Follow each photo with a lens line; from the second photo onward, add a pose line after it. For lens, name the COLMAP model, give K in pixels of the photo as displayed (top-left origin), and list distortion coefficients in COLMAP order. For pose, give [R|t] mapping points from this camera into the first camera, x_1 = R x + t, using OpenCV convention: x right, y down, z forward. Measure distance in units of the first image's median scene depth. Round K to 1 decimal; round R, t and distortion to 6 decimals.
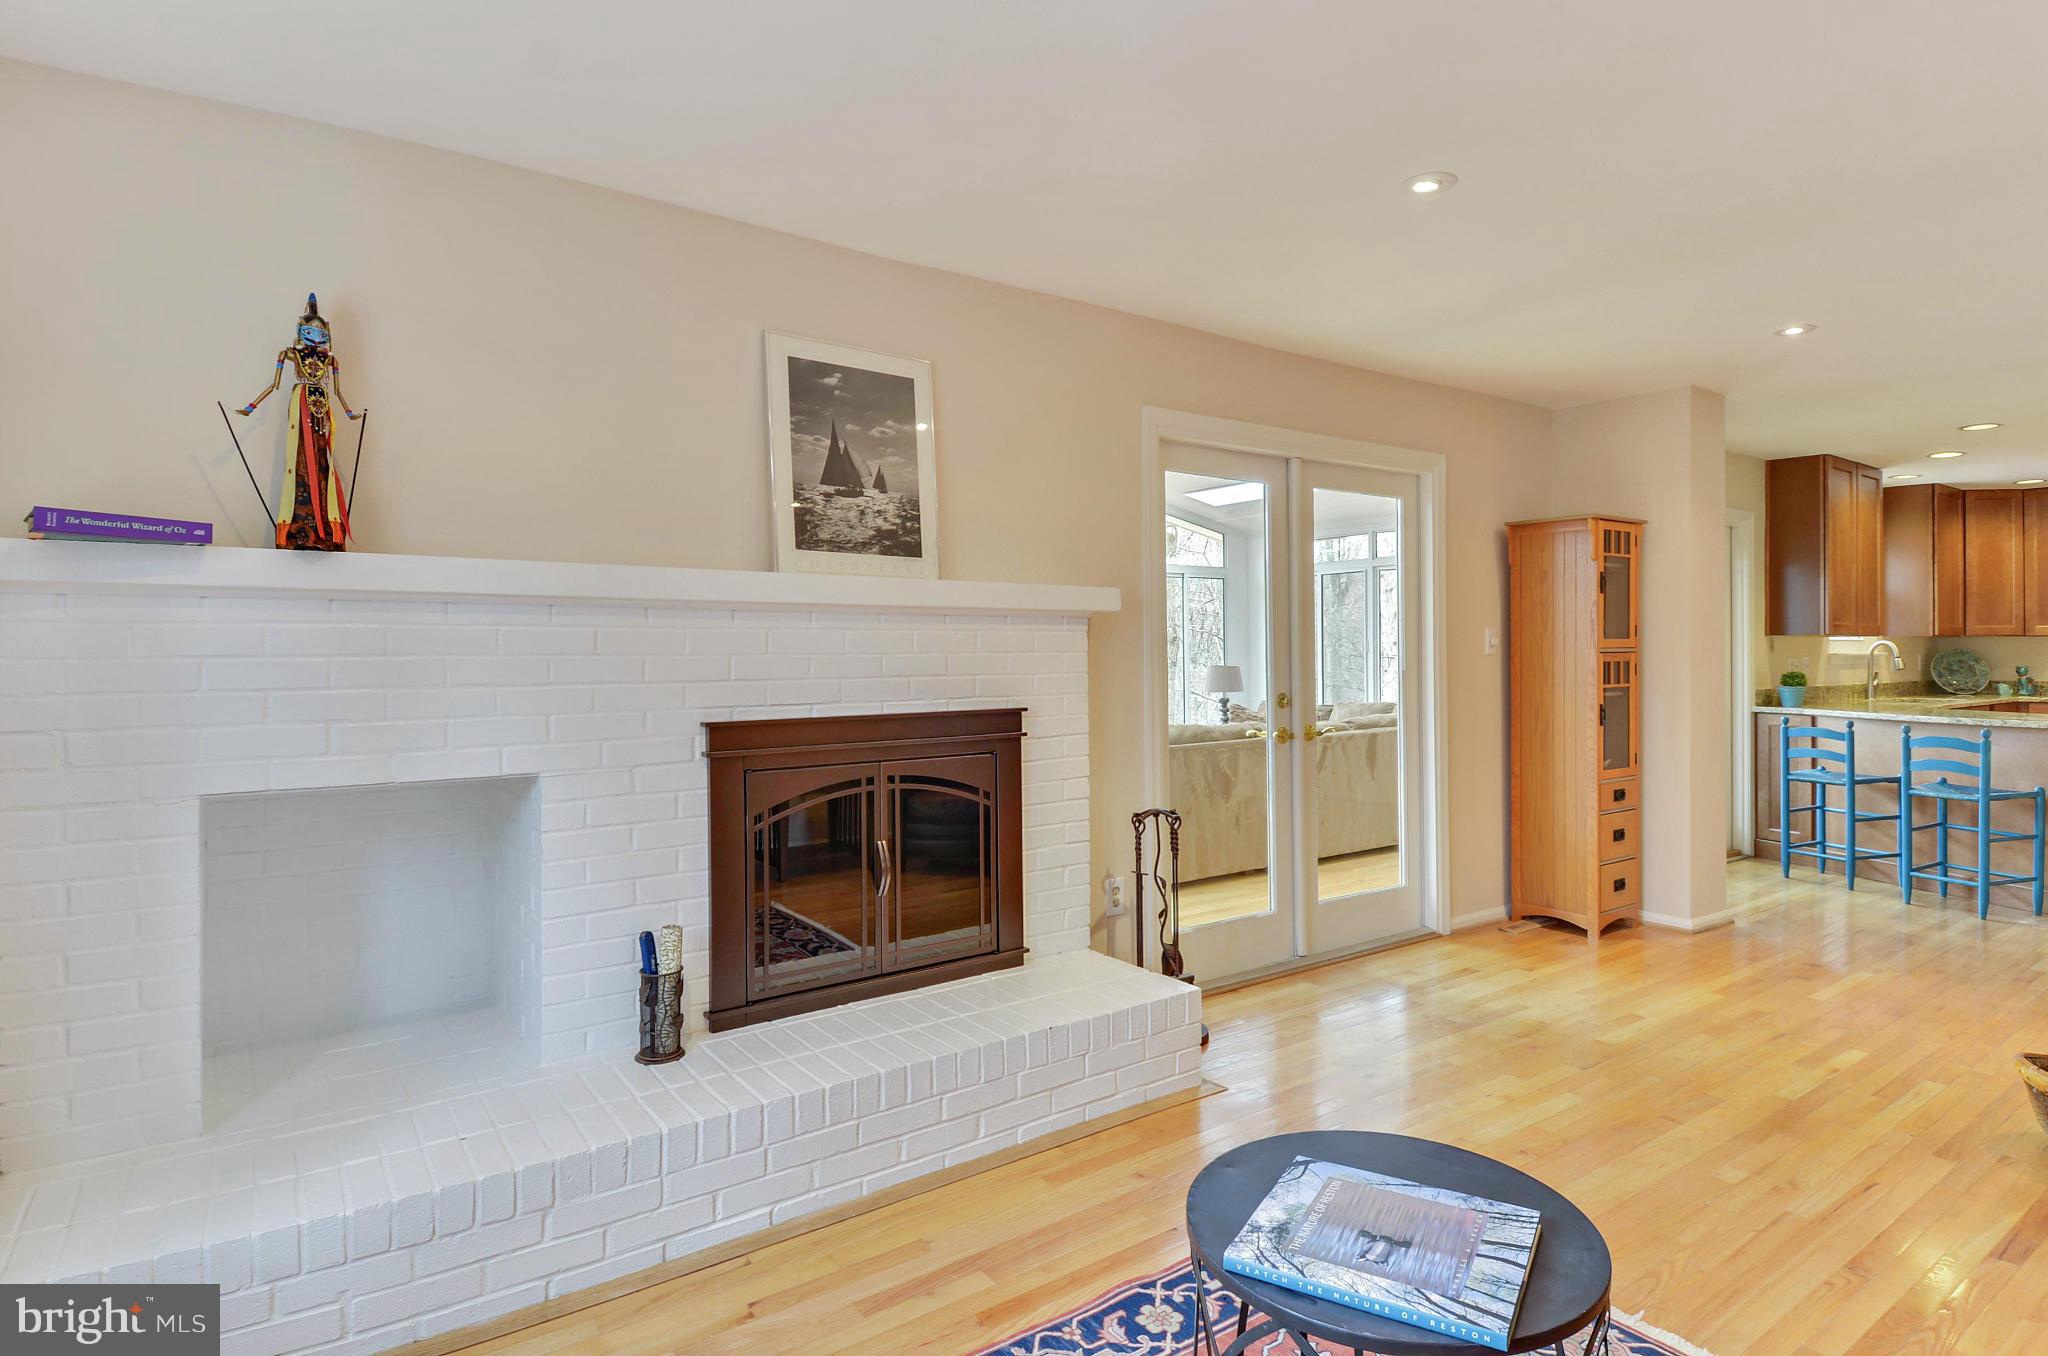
lens RADIAL K [[1111.3, 0, 1054.4], [0, 1111.3, 674.5], [0, 0, 1]] dist [0.037275, -0.047010]
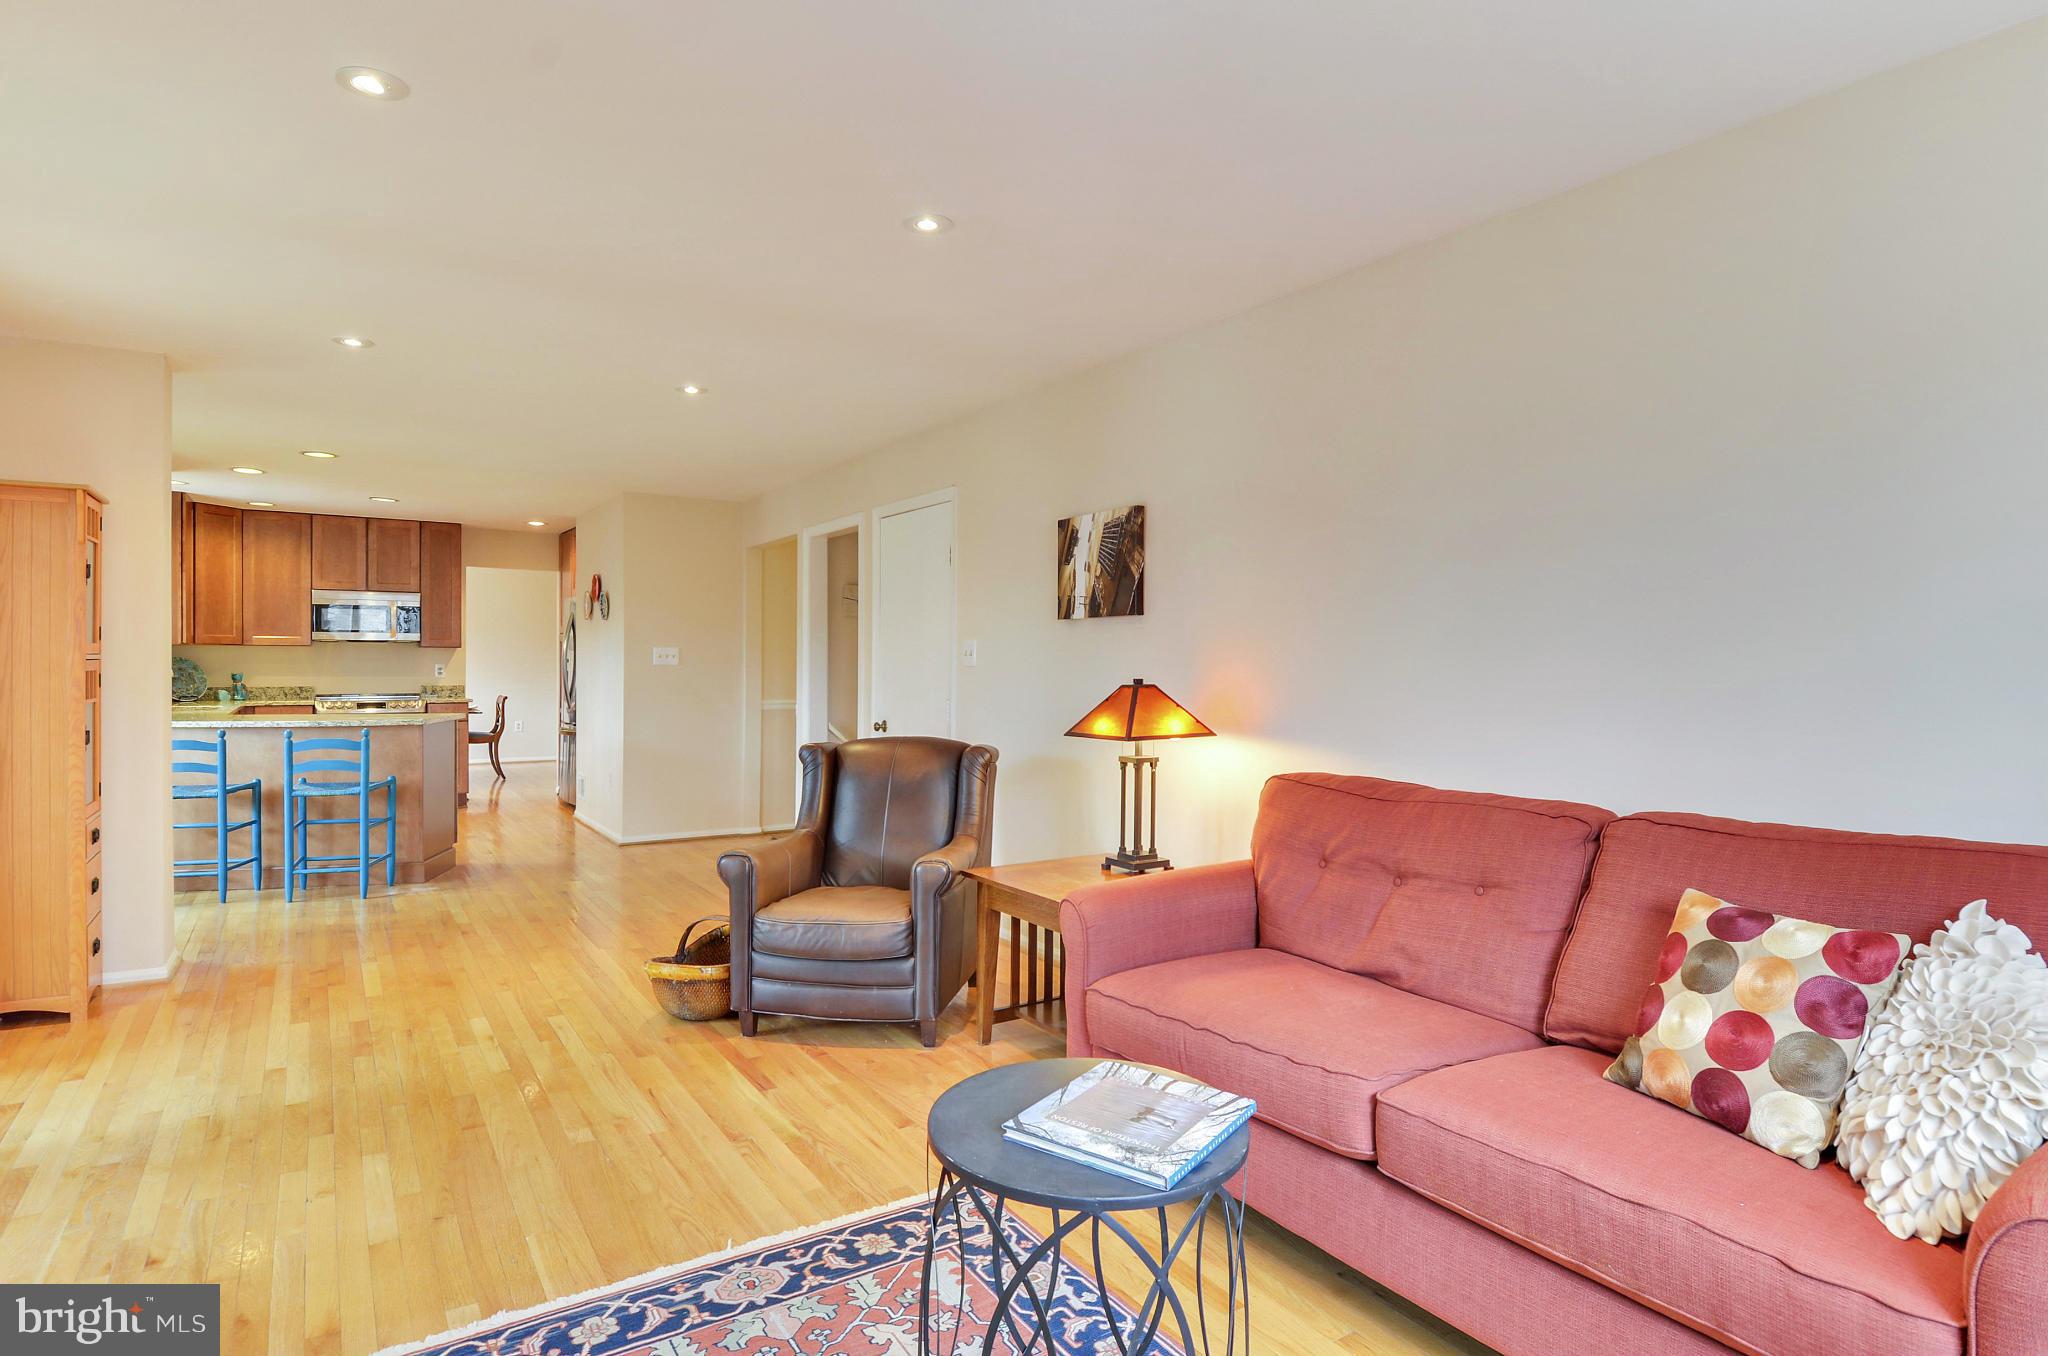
lens RADIAL K [[1072.8, 0, 1042.2], [0, 1072.8, 663.6], [0, 0, 1]] dist [0.090952, -0.082154]
pose [[0.057784, -0.002487, 0.998326, -0.384016], [0.016720, 0.999859, 0.001523, -0.012909], [-0.998189, 0.016604, 0.057818, 0.399185]]
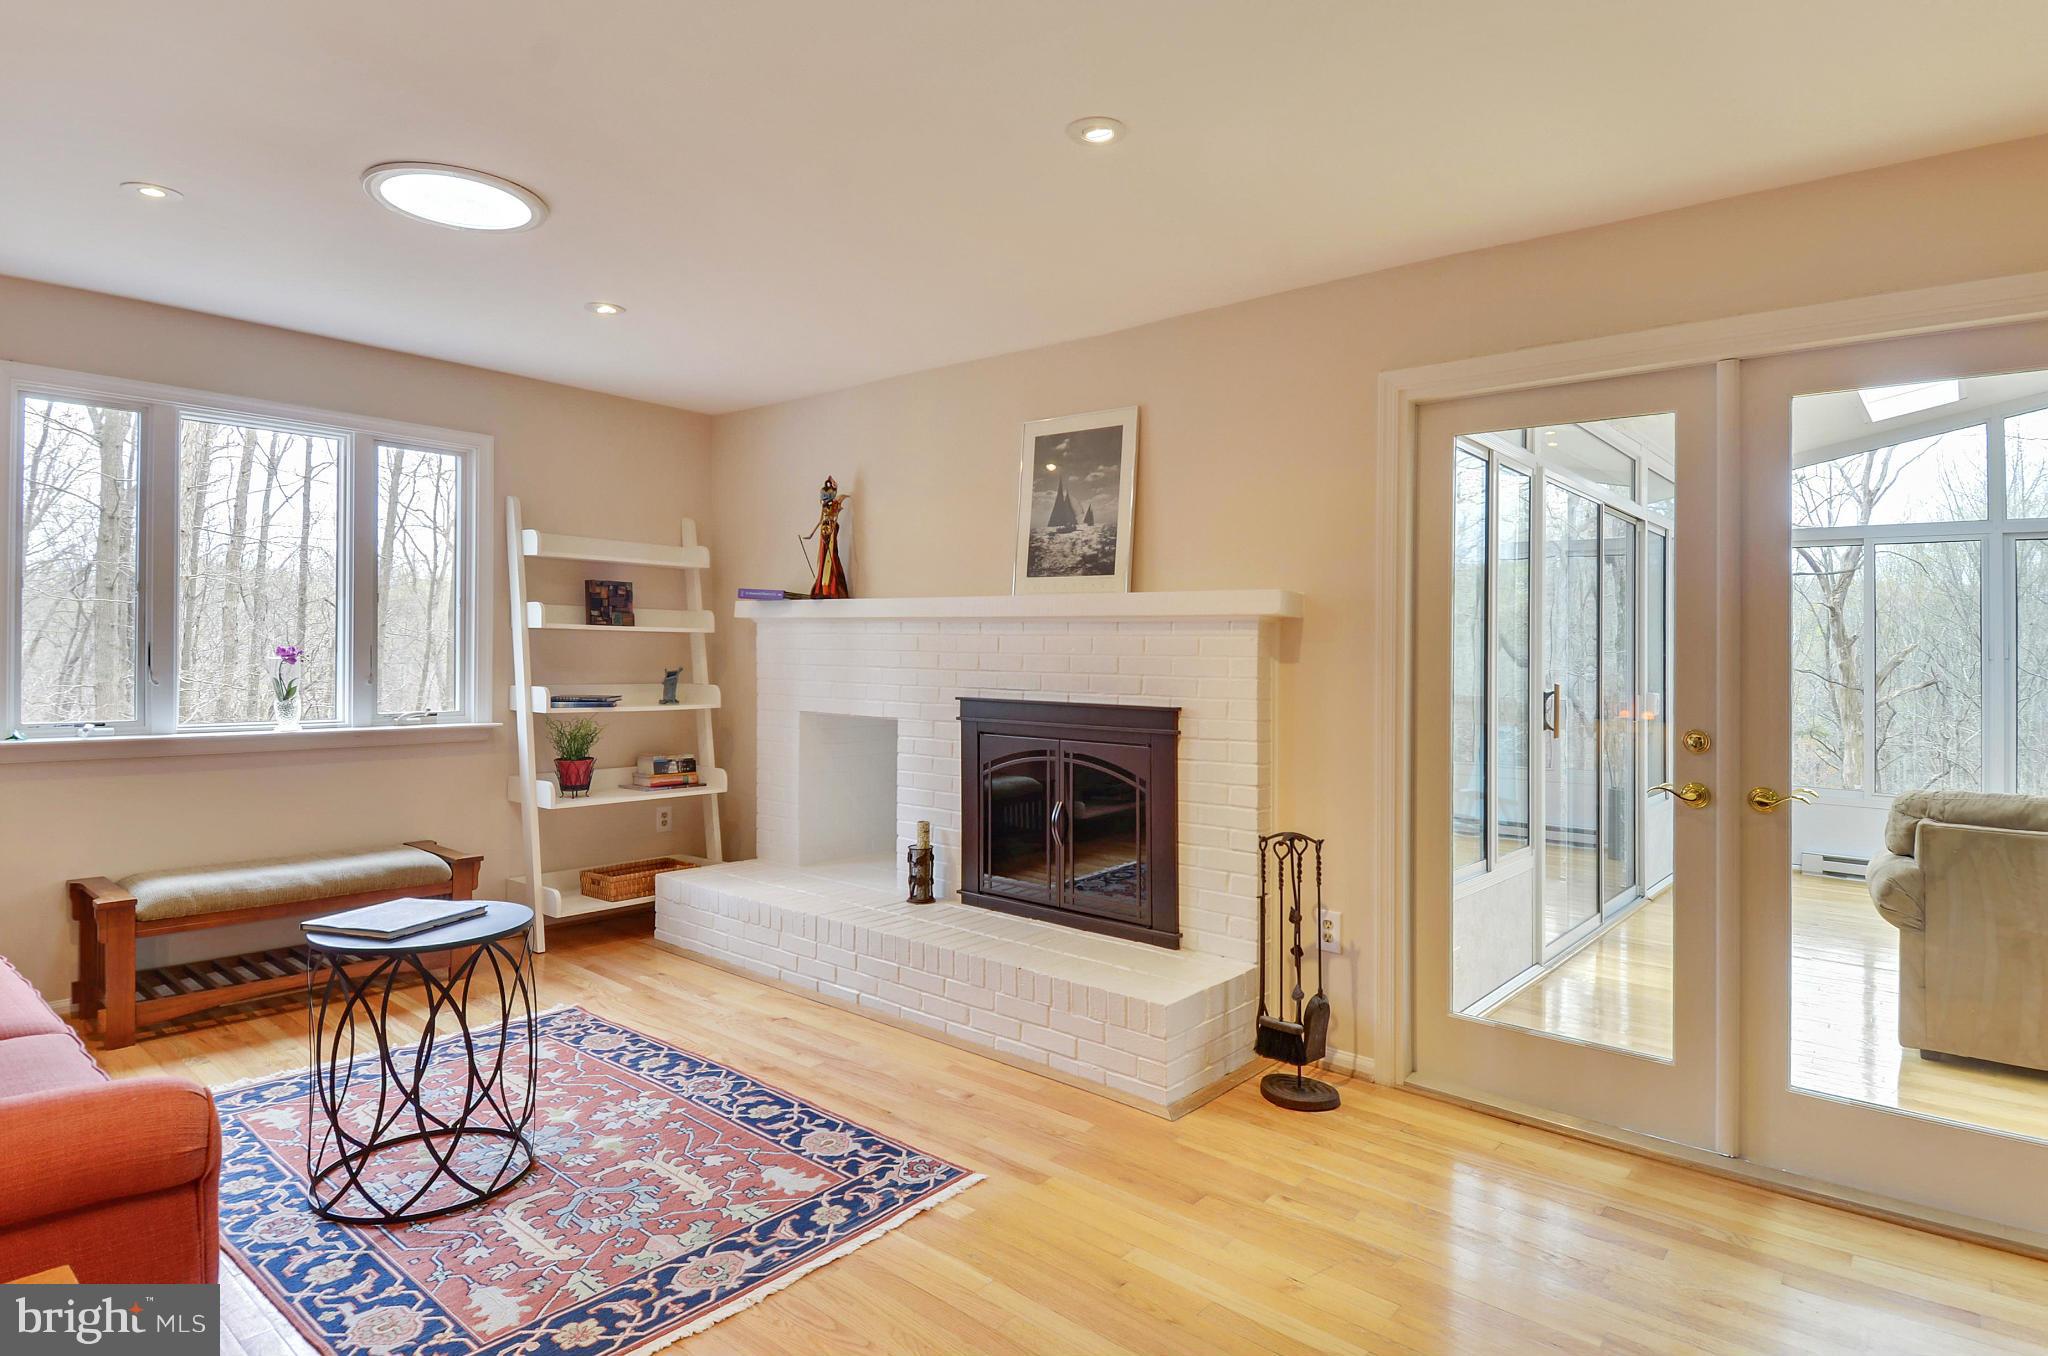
lens RADIAL K [[1111.3, 0, 1054.4], [0, 1111.3, 674.5], [0, 0, 1]] dist [0.037275, -0.047010]
pose [[0.231652, 0.024694, -0.972485, 1.028737], [-0.039296, 0.999099, 0.016009, -0.014949], [0.972005, 0.034507, 0.232413, 0.665168]]
